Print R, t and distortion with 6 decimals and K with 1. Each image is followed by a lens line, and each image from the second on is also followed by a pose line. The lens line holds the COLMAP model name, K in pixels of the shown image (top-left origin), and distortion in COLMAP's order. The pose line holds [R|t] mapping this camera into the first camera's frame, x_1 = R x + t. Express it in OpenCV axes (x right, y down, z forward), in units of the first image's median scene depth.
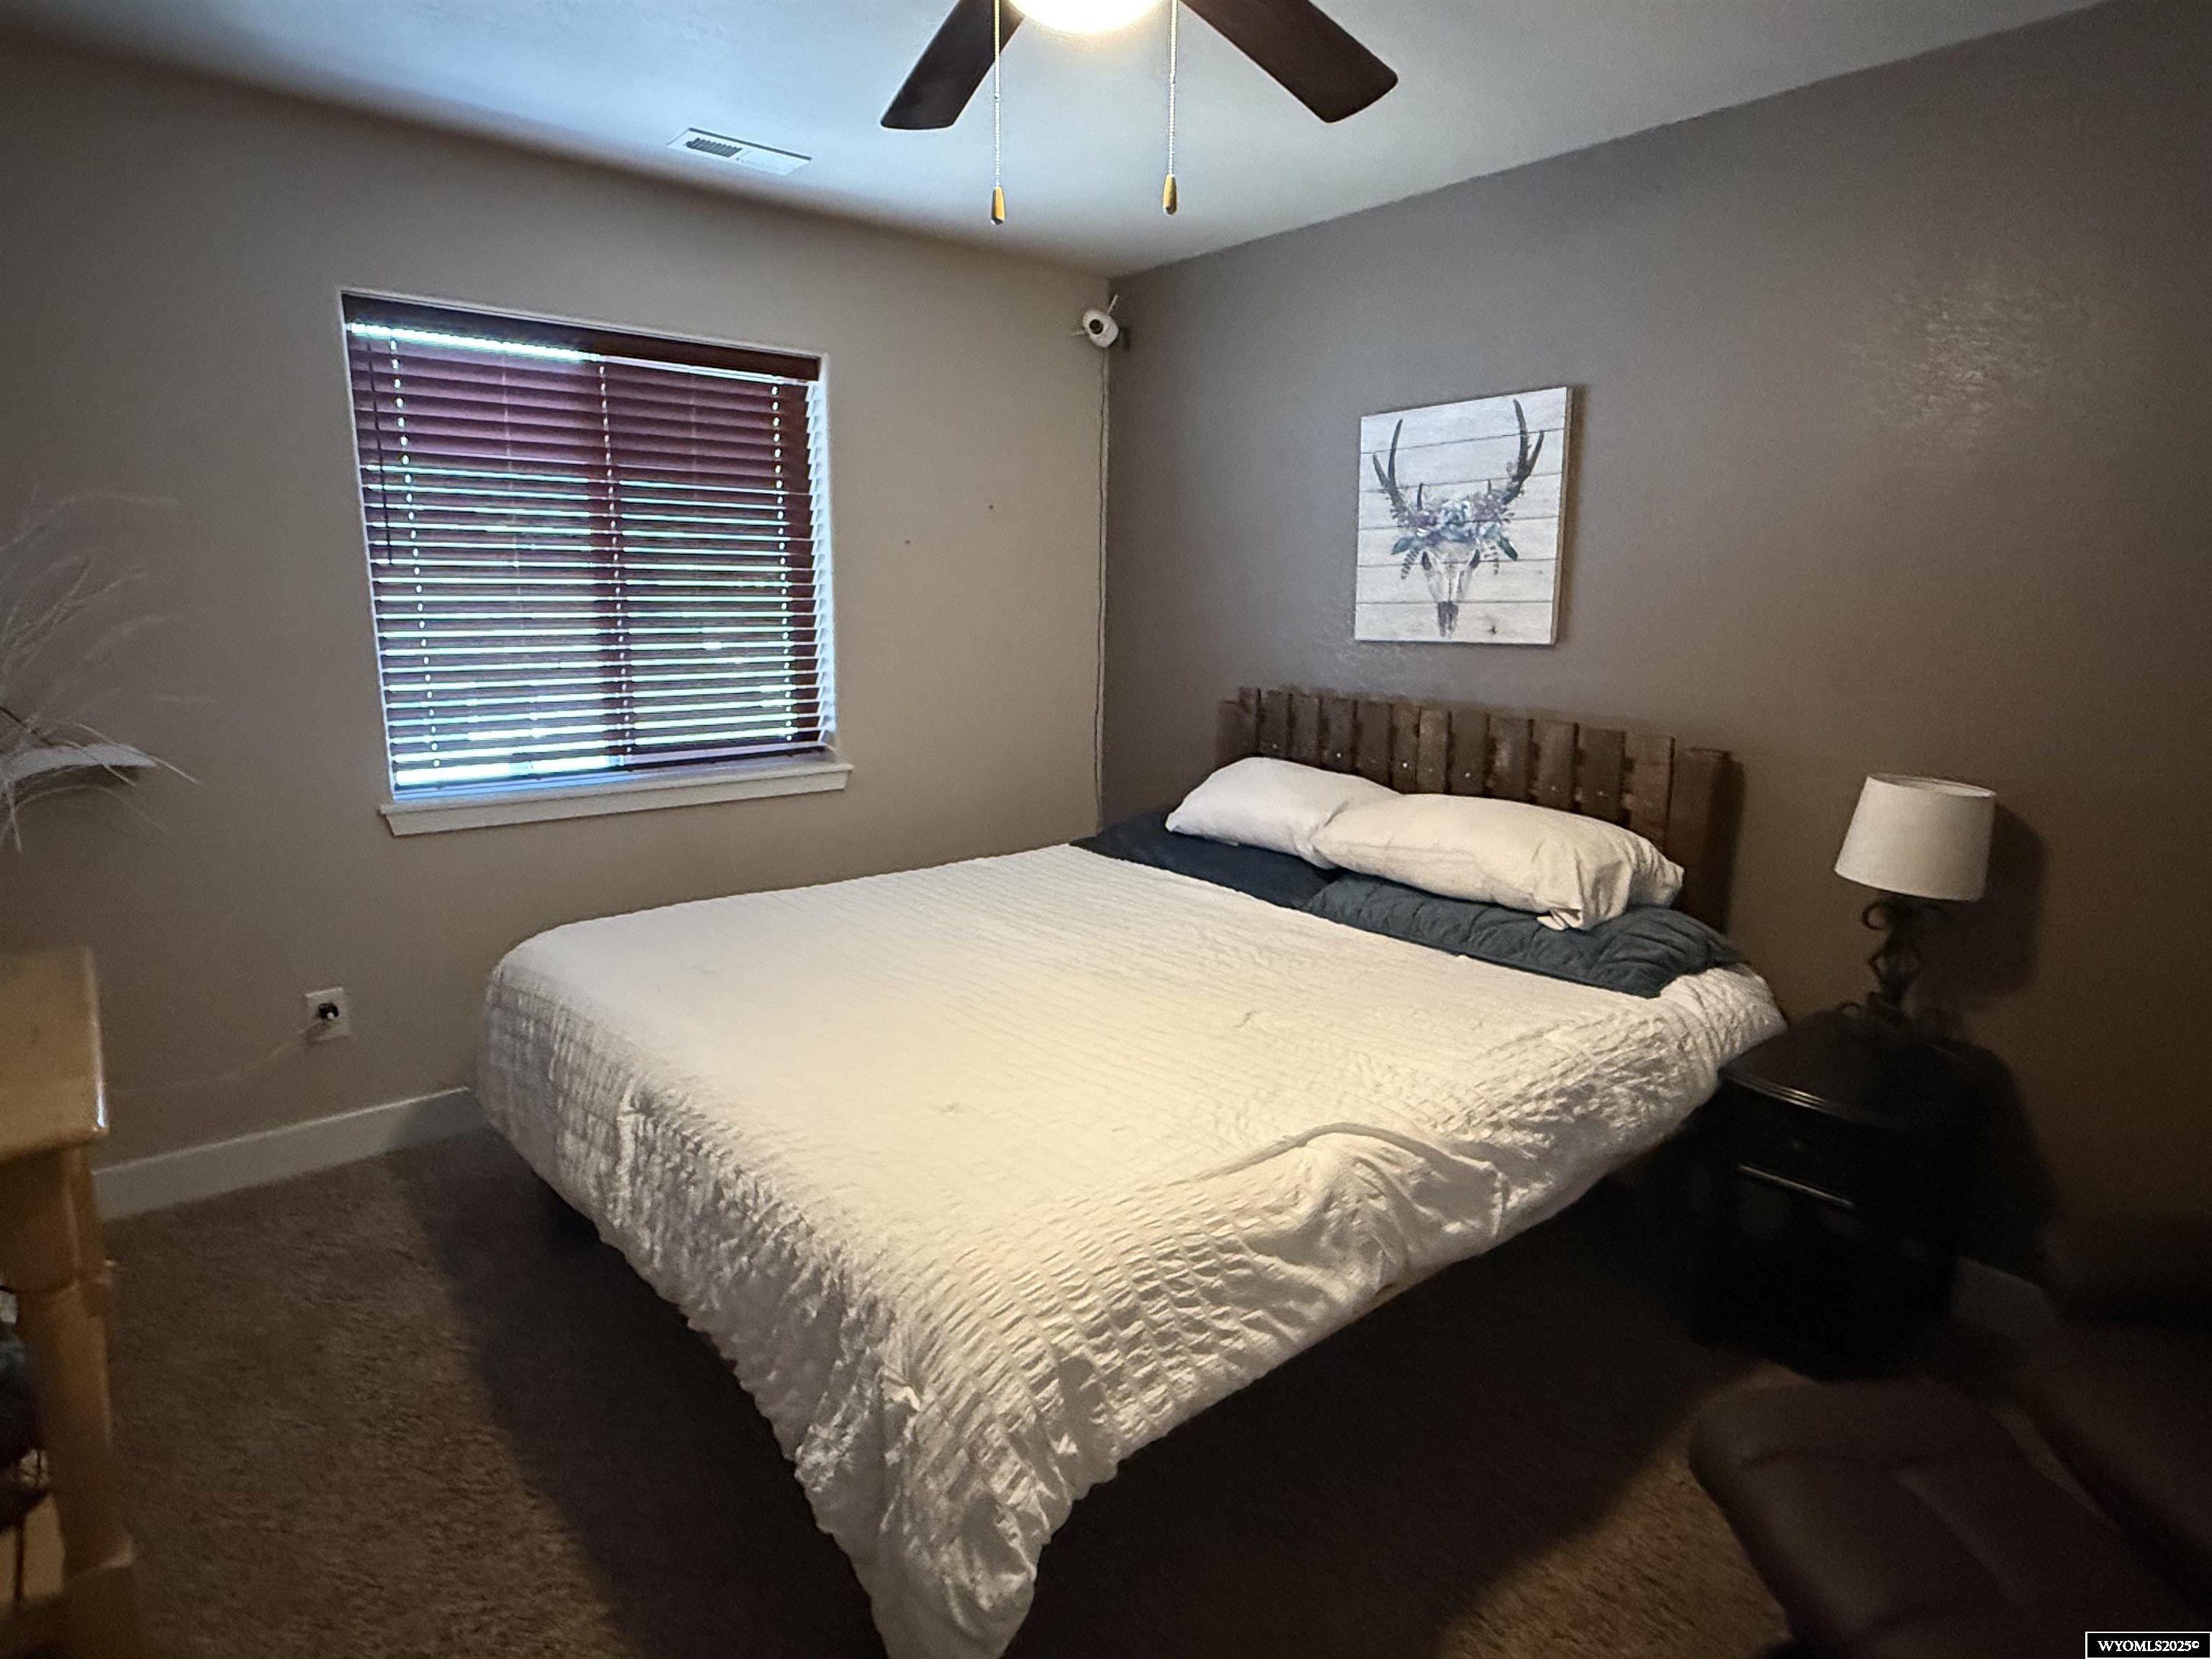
lens RADIAL K [[1223.8, 0, 1107.1], [0, 1223.8, 825.5], [0, 0, 1]] dist [0.002949, 0.002203]
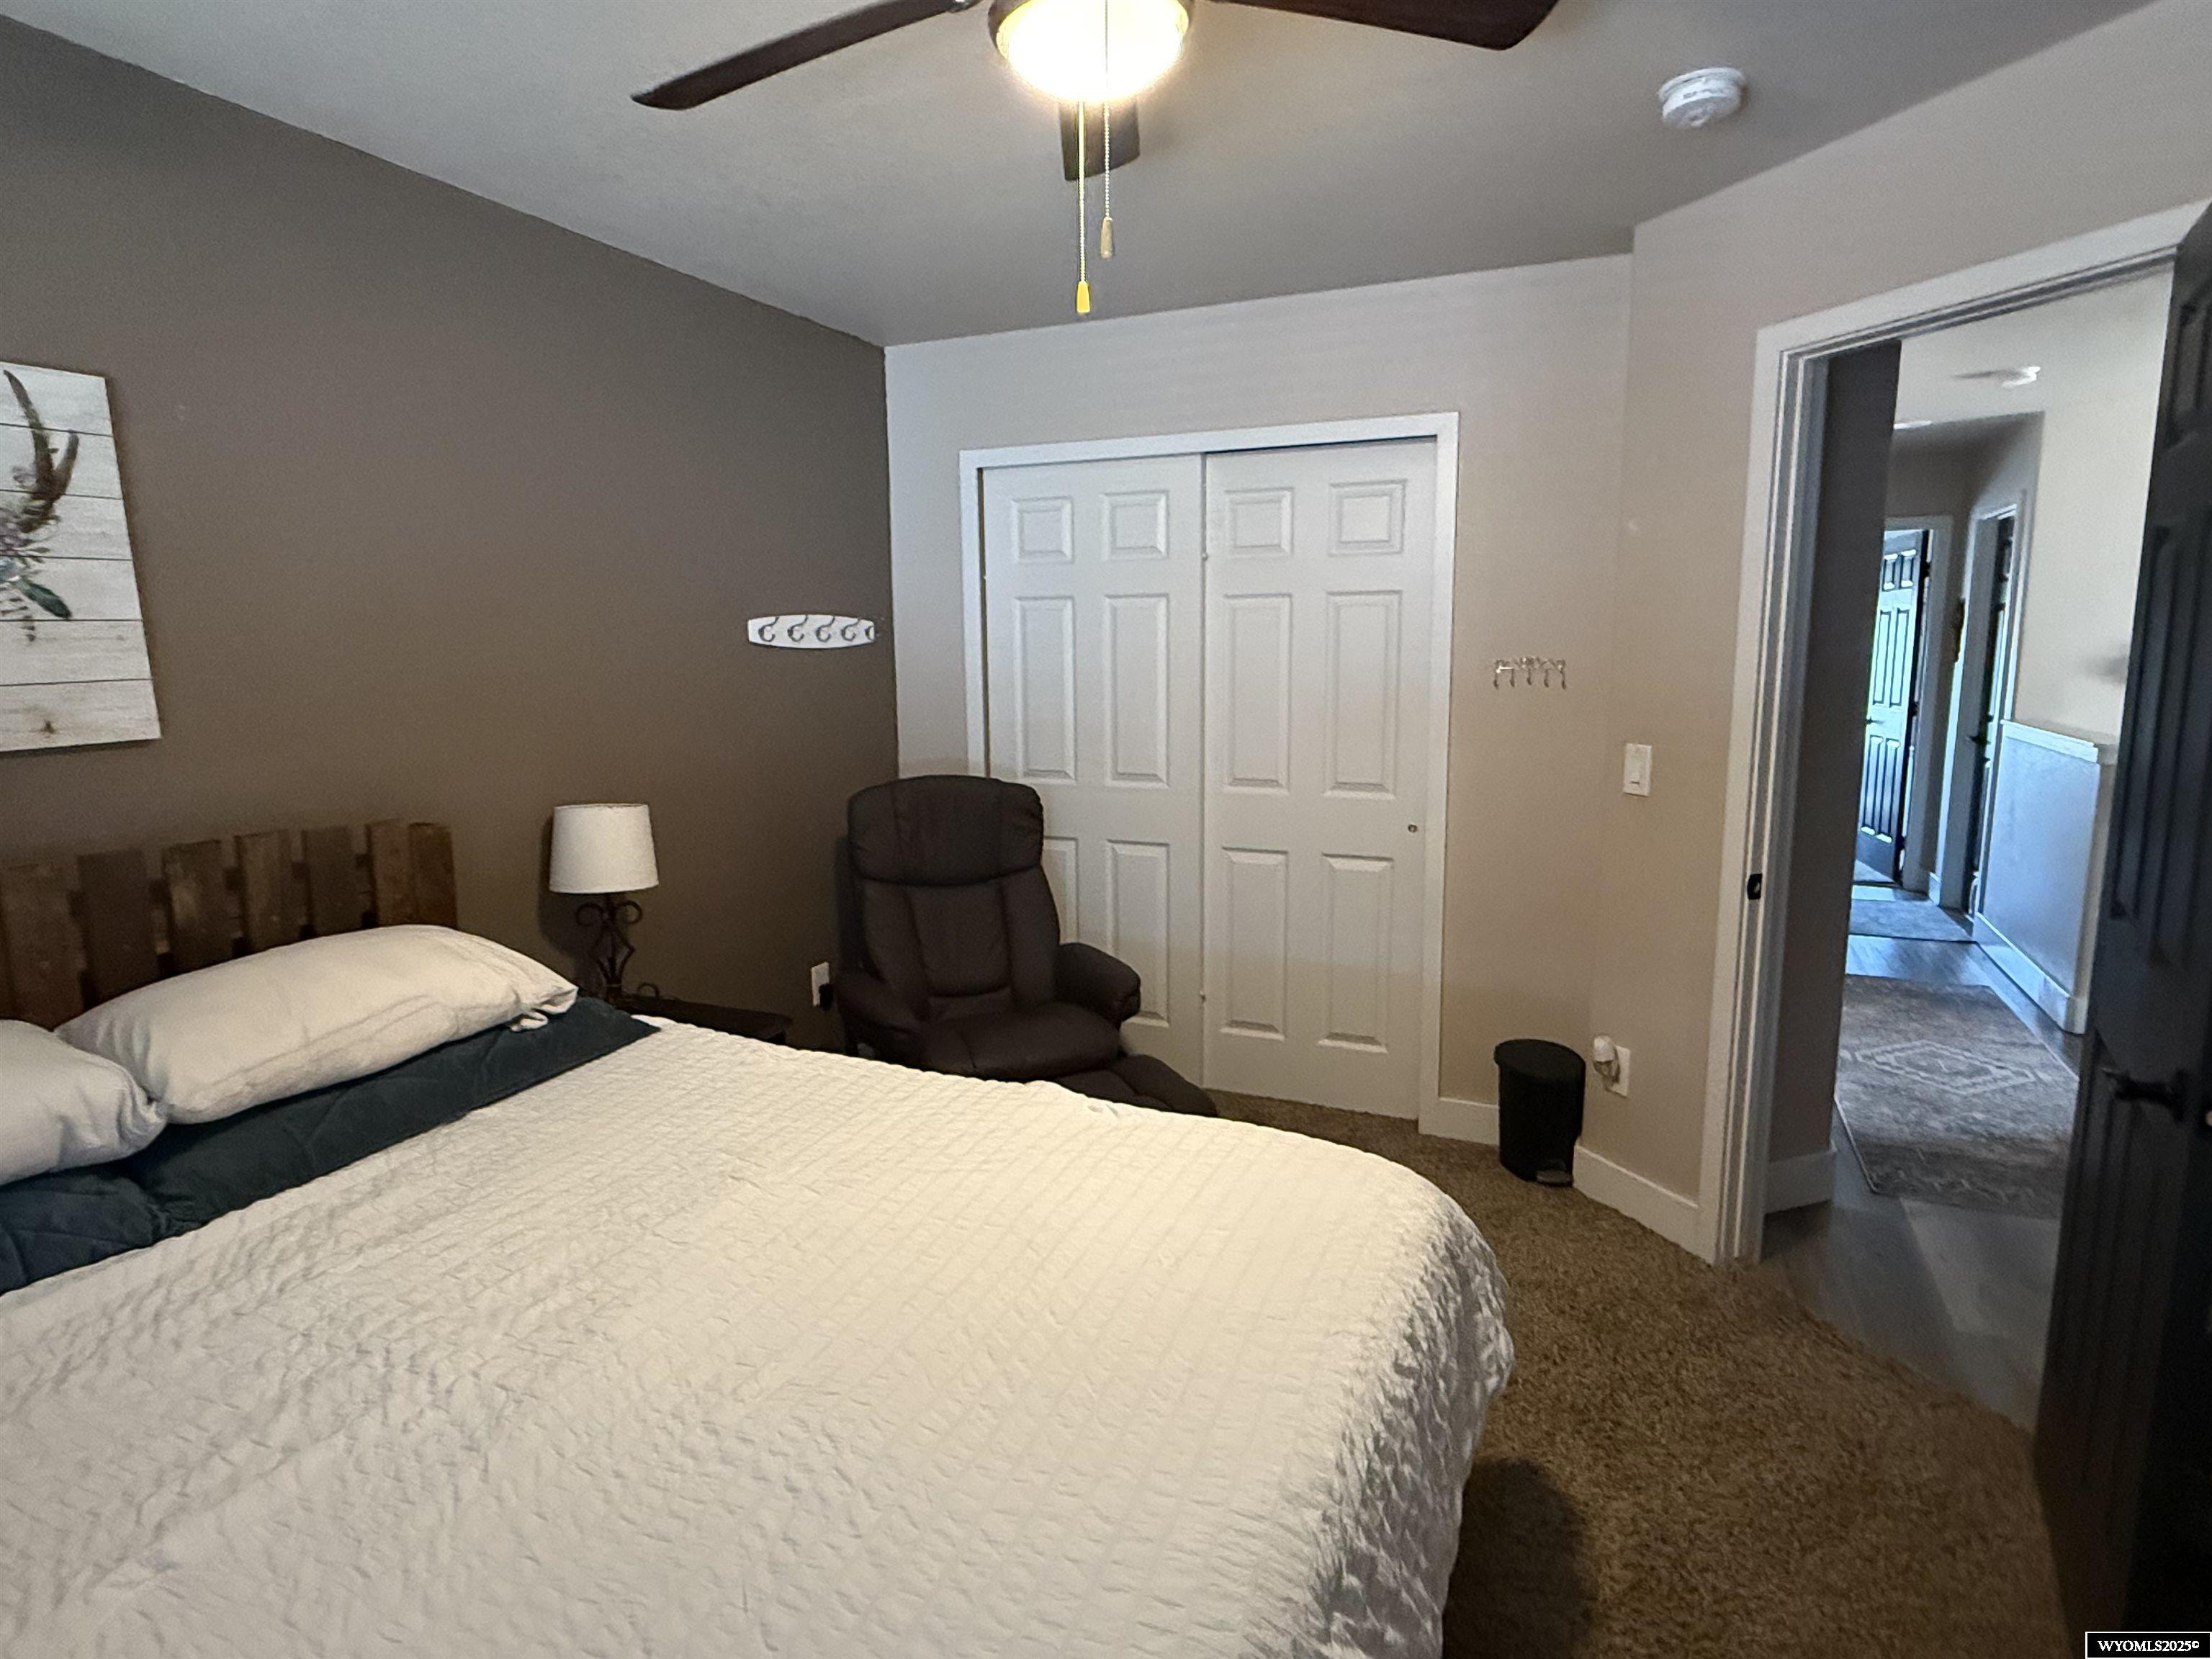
lens RADIAL K [[1223.8, 0, 1107.9], [0, 1223.8, 829.8], [0, 0, 1]] dist [0.002949, 0.002203]
pose [[-0.411817, -0.136923, 0.900921, -0.514993], [0.185445, 0.955367, 0.229966, -0.159228], [-0.892198, 0.261775, -0.368045, 0.784344]]
